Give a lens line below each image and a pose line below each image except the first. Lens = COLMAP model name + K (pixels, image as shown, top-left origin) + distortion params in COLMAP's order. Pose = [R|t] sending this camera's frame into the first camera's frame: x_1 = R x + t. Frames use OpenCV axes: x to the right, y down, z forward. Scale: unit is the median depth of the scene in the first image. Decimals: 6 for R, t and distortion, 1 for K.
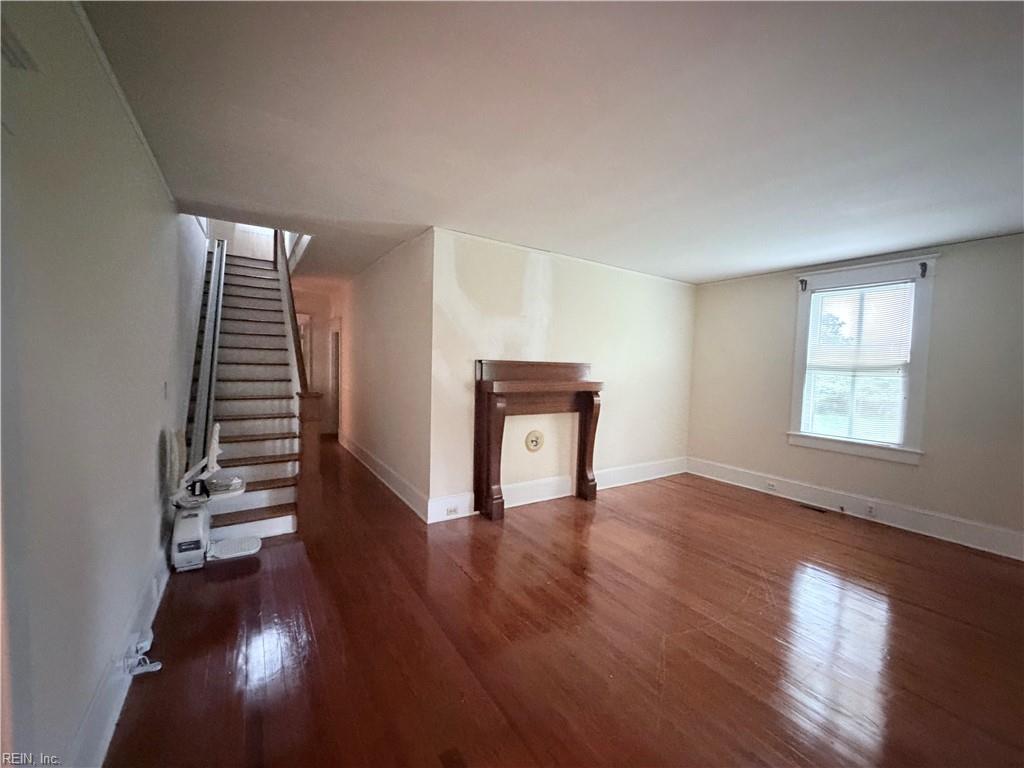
lens RADIAL K [[407.0, 0, 509.9], [0, 407.0, 384.0], [0, 0, 1]] dist [0.000782, 0.000474]
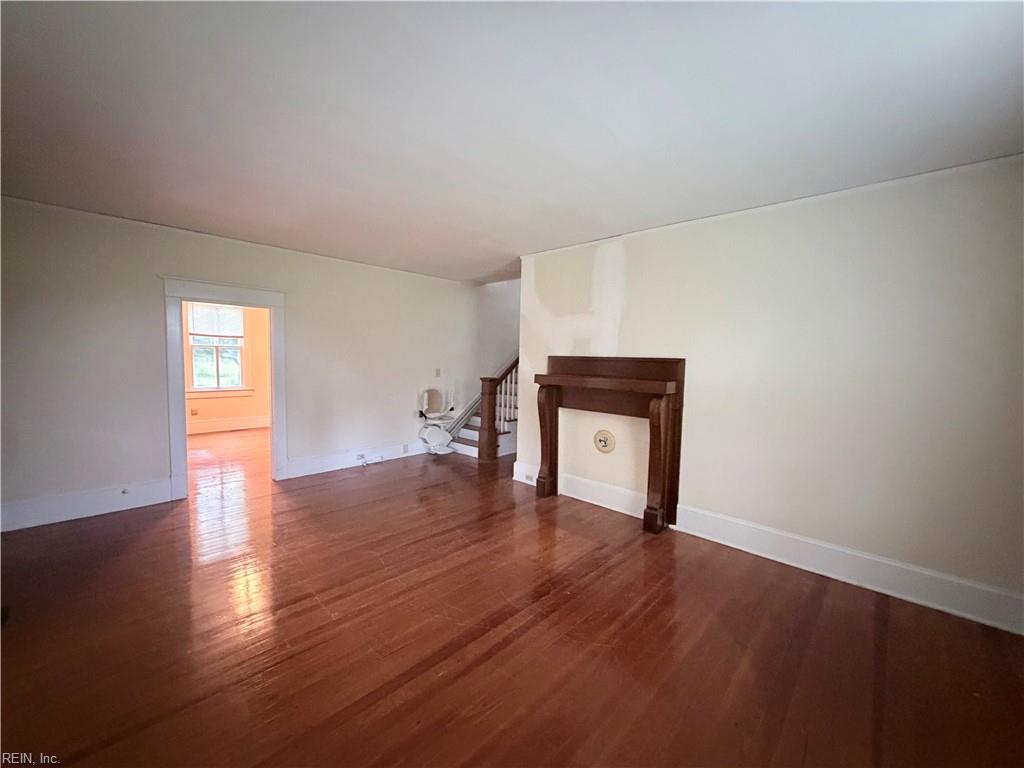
lens RADIAL K [[407.0, 0, 509.9], [0, 407.0, 384.0], [0, 0, 1]] dist [0.000782, 0.000474]
pose [[0.230791, 0.039141, -0.972216, 0.960632], [-0.061707, 0.997768, 0.025522, -0.004056], [0.971045, 0.054103, 0.232691, 0.579265]]
